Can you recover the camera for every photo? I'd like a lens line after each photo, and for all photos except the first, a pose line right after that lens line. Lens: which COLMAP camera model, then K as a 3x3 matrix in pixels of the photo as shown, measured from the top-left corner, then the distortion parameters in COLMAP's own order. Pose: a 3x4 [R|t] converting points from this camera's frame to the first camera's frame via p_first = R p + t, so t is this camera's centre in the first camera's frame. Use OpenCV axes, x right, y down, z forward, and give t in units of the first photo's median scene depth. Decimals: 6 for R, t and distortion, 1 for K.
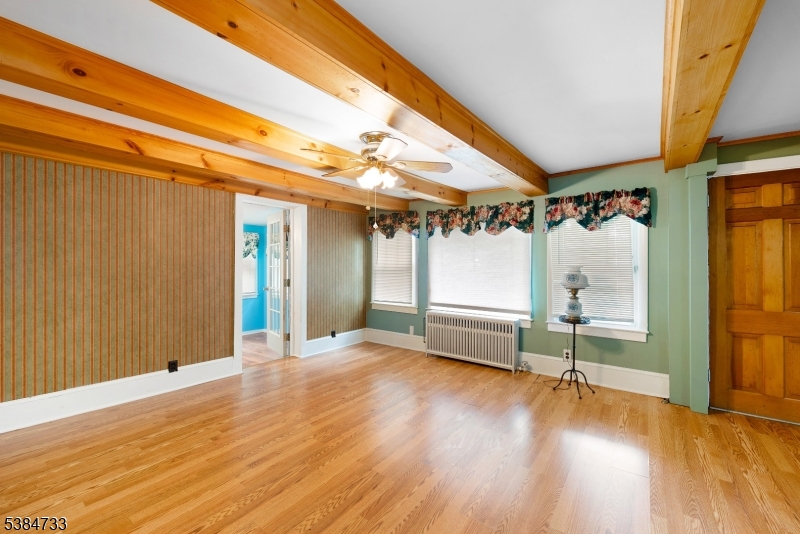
lens RADIAL K [[324.5, 0, 400.0], [0, 324.5, 267.0], [0, 0, 1]] dist [-0.000302, 0.000088]
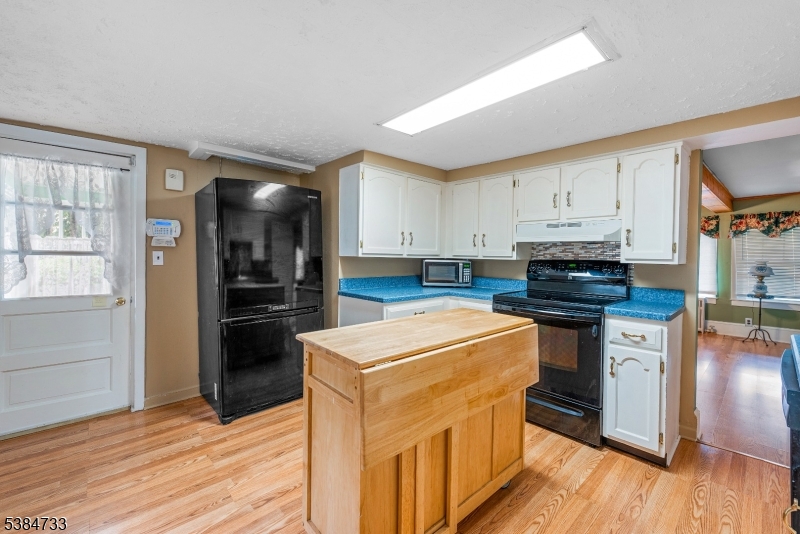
lens RADIAL K [[329.1, 0, 399.5], [0, 329.1, 259.7], [0, 0, 1]] dist [0.001446, 0.000320]
pose [[0.982209, 0.009543, -0.187550, -0.753689], [-0.009291, 0.999954, 0.002222, 0.001846], [0.187562, -0.000440, 0.982253, -0.754450]]
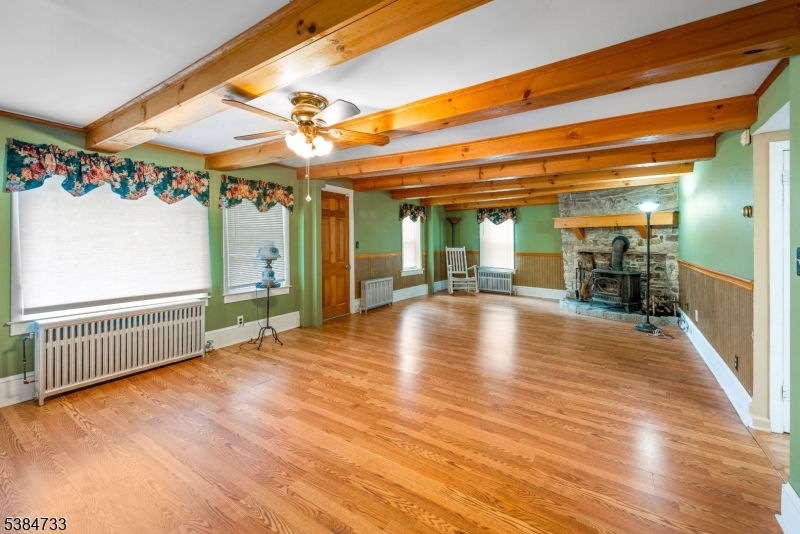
lens RADIAL K [[333.2, 0, 401.5], [0, 333.2, 240.6], [0, 0, 1]] dist [-0.000011, 0.000281]
pose [[-0.062858, -0.004517, 0.998012, -0.655245], [0.004888, 0.999976, 0.004833, -0.006893], [-0.998010, 0.005182, -0.062835, 0.518617]]
